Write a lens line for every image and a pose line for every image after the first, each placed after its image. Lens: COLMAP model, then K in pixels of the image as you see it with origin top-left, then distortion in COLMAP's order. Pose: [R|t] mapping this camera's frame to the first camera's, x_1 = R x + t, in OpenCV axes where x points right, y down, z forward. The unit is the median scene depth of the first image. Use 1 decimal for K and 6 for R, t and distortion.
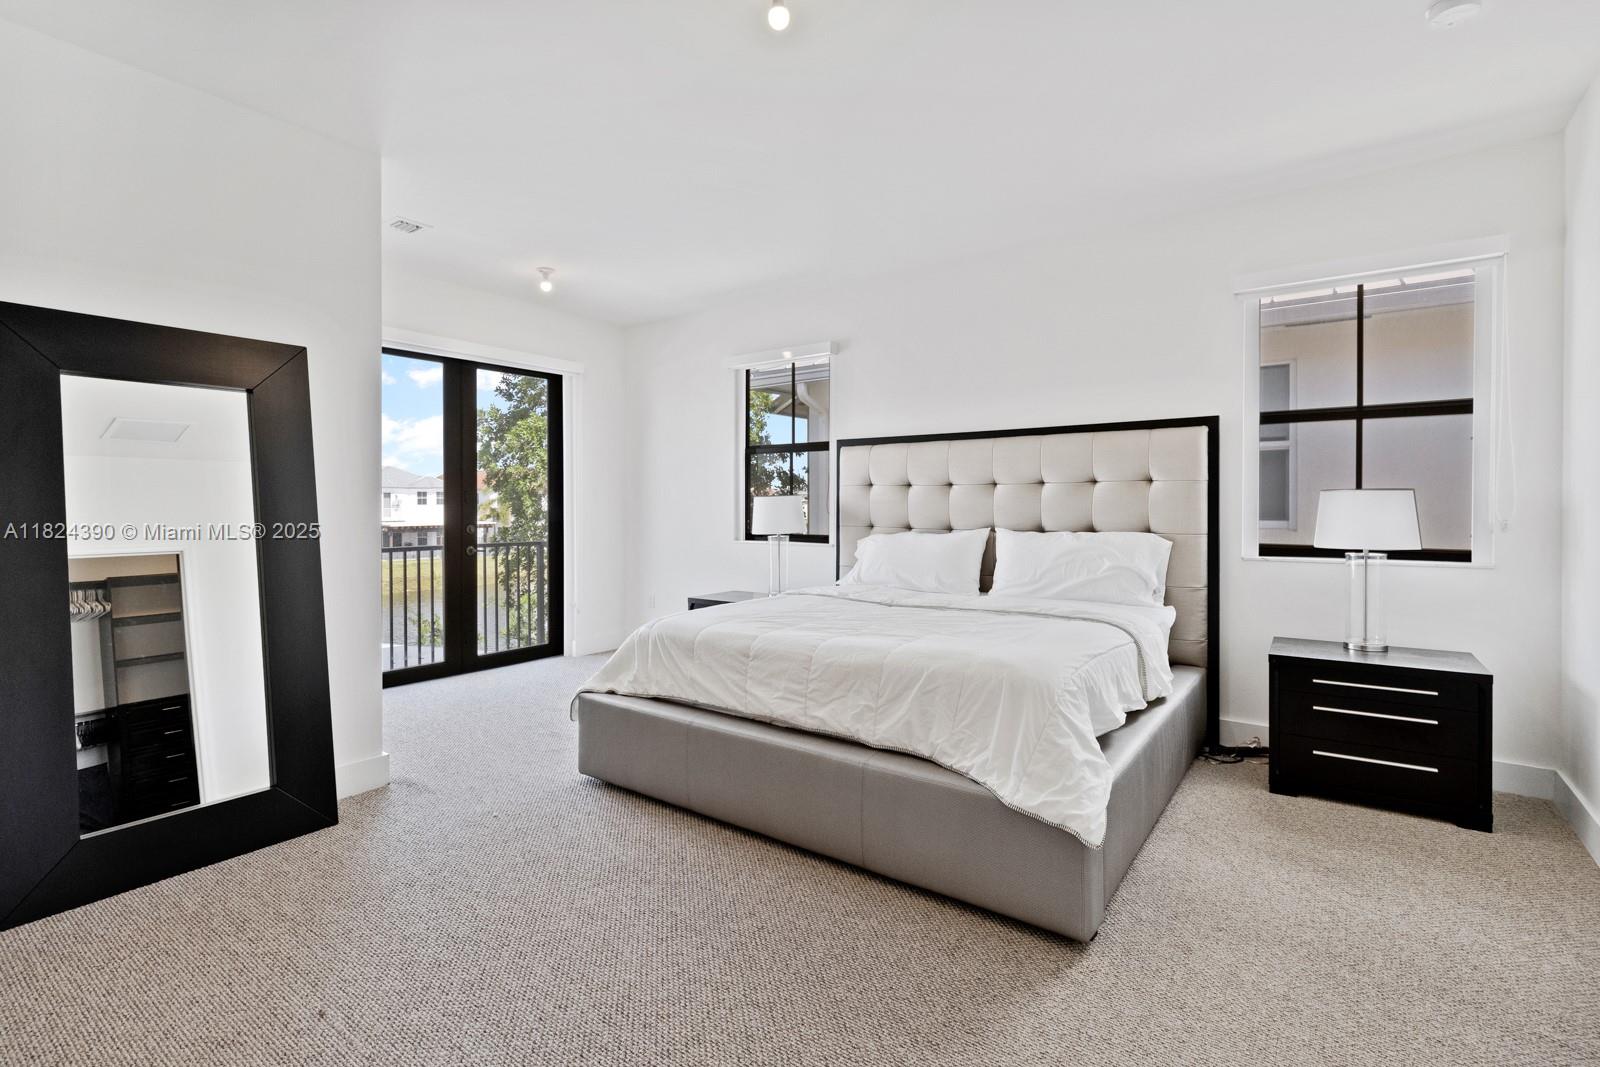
lens RADIAL K [[737.6, 0, 789.5], [0, 737.6, 506.2], [0, 0, 1]] dist [0.001786, 0.000446]
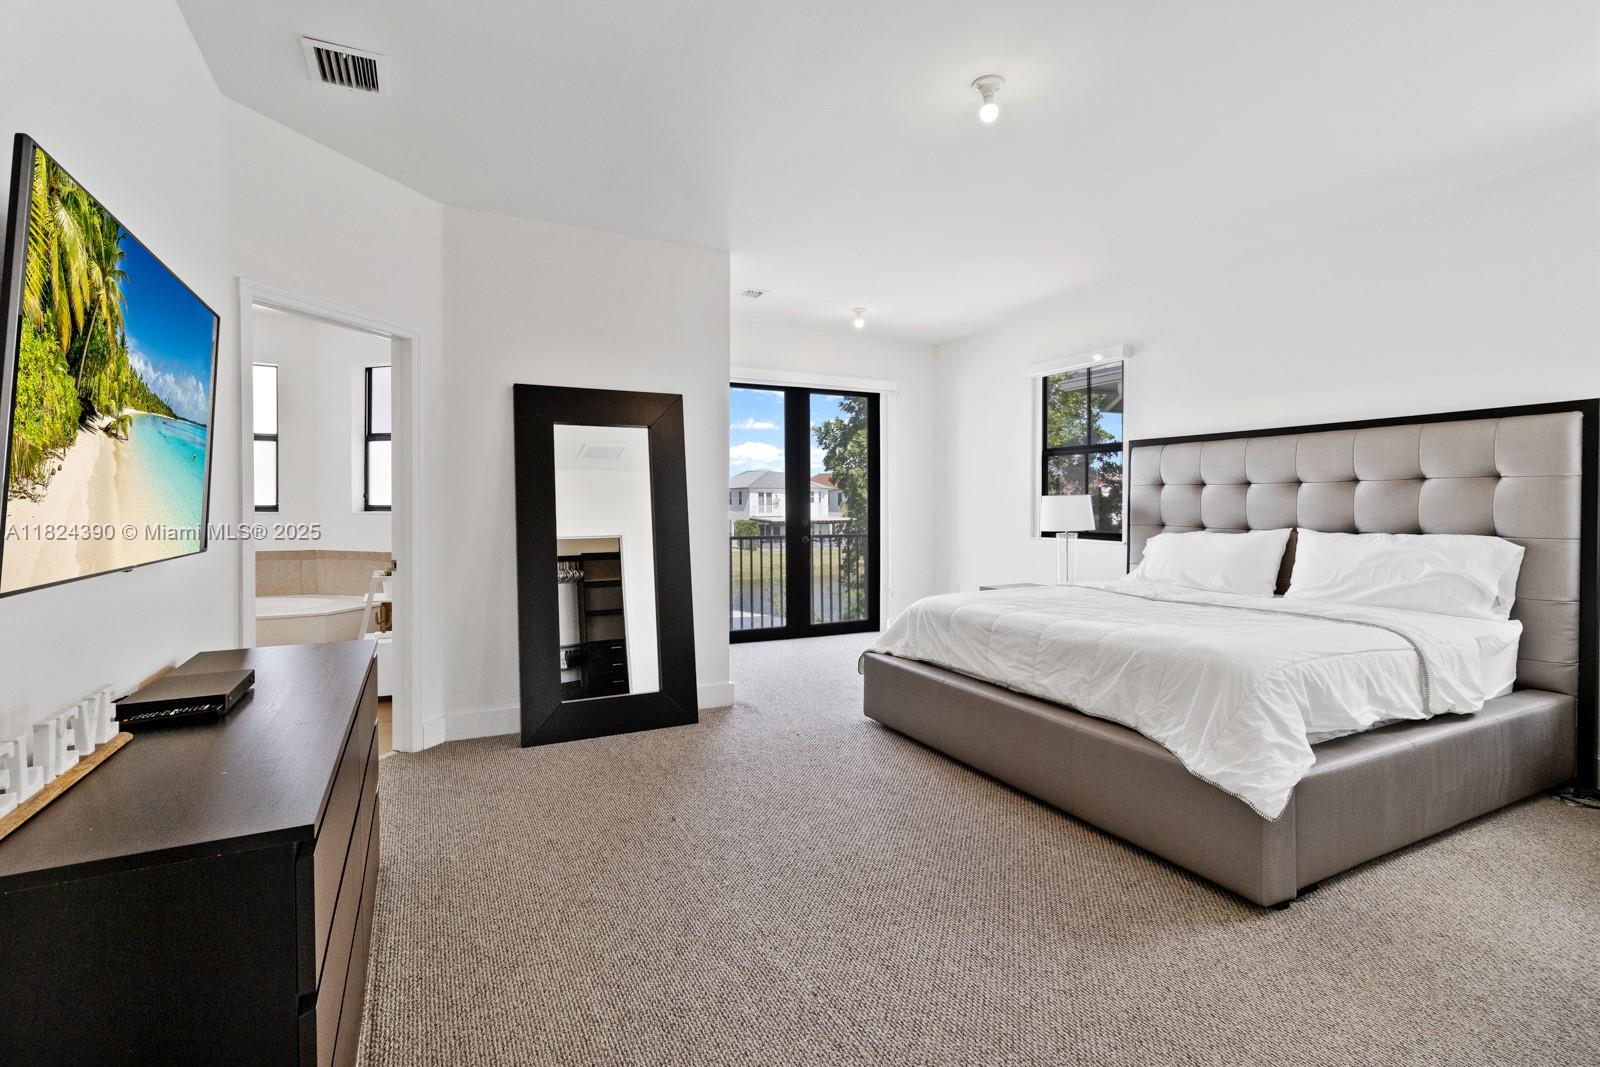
lens RADIAL K [[733.5, 0, 832.9], [0, 733.5, 507.9], [0, 0, 1]] dist [0.000269, 0.000102]
pose [[0.911894, 0.004137, -0.410405, 0.182170], [-0.002342, 0.999985, 0.004875, -0.000130], [0.410420, -0.003485, 0.911890, -0.169470]]
